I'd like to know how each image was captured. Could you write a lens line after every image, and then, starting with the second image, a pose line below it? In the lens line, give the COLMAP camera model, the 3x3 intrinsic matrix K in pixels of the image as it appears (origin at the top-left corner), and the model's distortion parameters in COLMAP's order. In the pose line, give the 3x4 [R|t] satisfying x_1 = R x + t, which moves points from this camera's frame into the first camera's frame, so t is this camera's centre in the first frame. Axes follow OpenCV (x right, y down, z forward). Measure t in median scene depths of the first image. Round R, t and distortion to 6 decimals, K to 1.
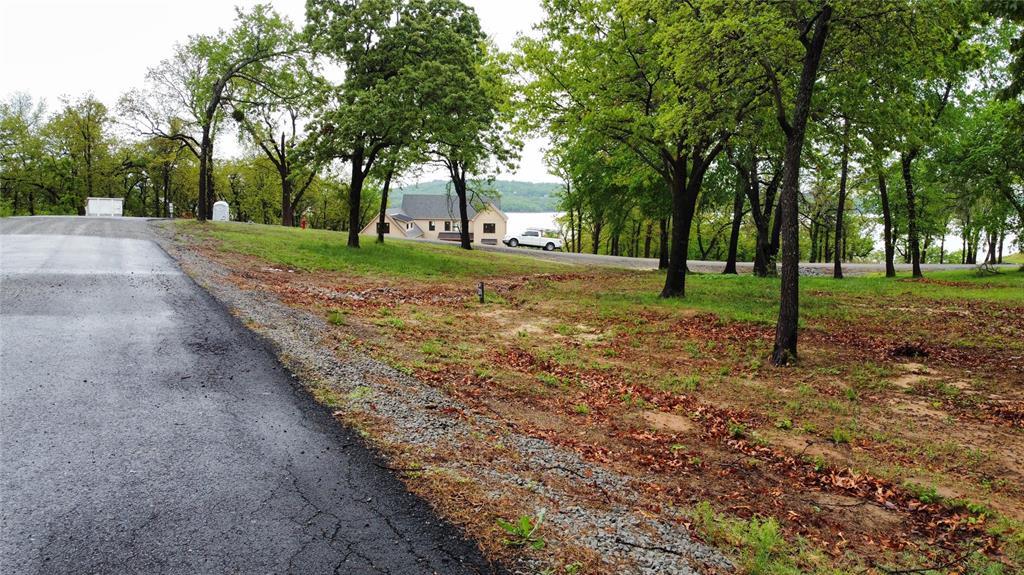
lens RADIAL K [[778.1, 0, 508.6], [0, 778.1, 286.7], [0, 0, 1]] dist [0.004165, -0.006119]
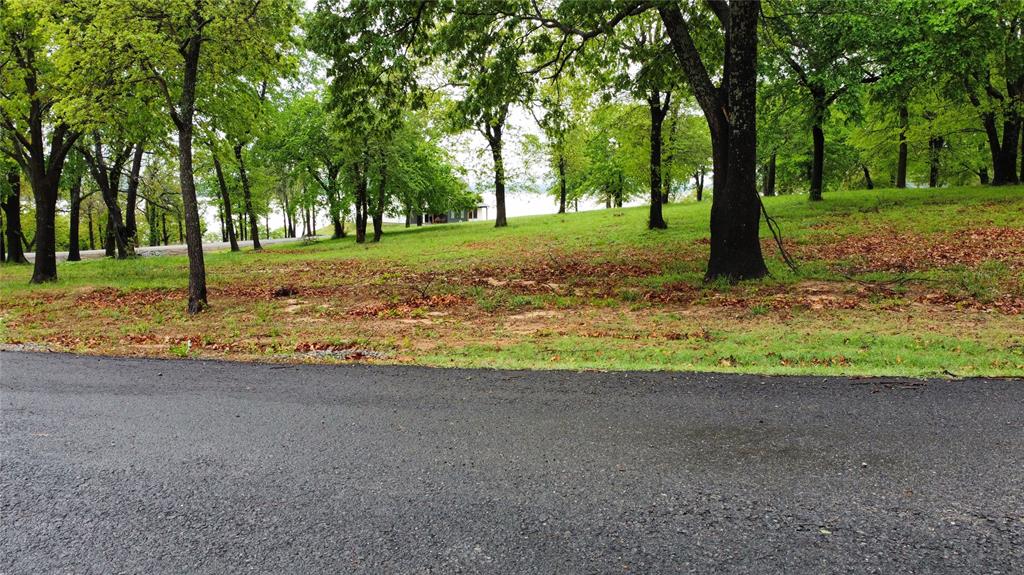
lens RADIAL K [[778.1, 0, 503.0], [0, 778.1, 280.8], [0, 0, 1]] dist [0.004165, -0.006119]
pose [[0.691141, -0.102422, 0.715426, -0.148977], [0.093759, 0.994248, 0.051763, 0.022518], [-0.716613, 0.031302, 0.696769, -0.168340]]
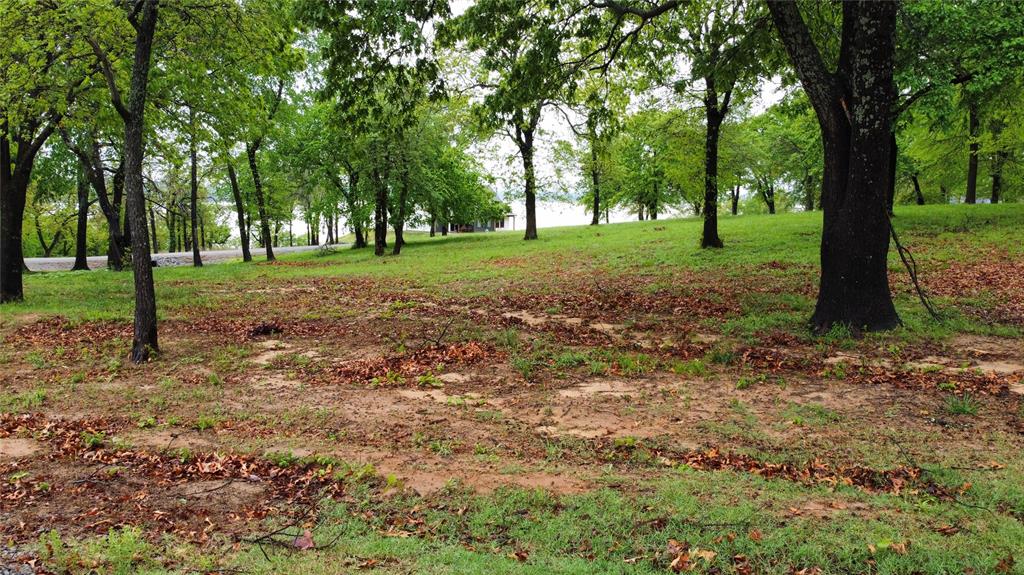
lens RADIAL K [[778.1, 0, 512.6], [0, 778.1, 286.7], [0, 0, 1]] dist [0.004165, -0.006119]
pose [[0.707120, -0.090329, 0.701300, 0.006564], [0.080165, 0.995653, 0.047411, 0.000135], [-0.702535, 0.022695, 0.711288, -0.001348]]
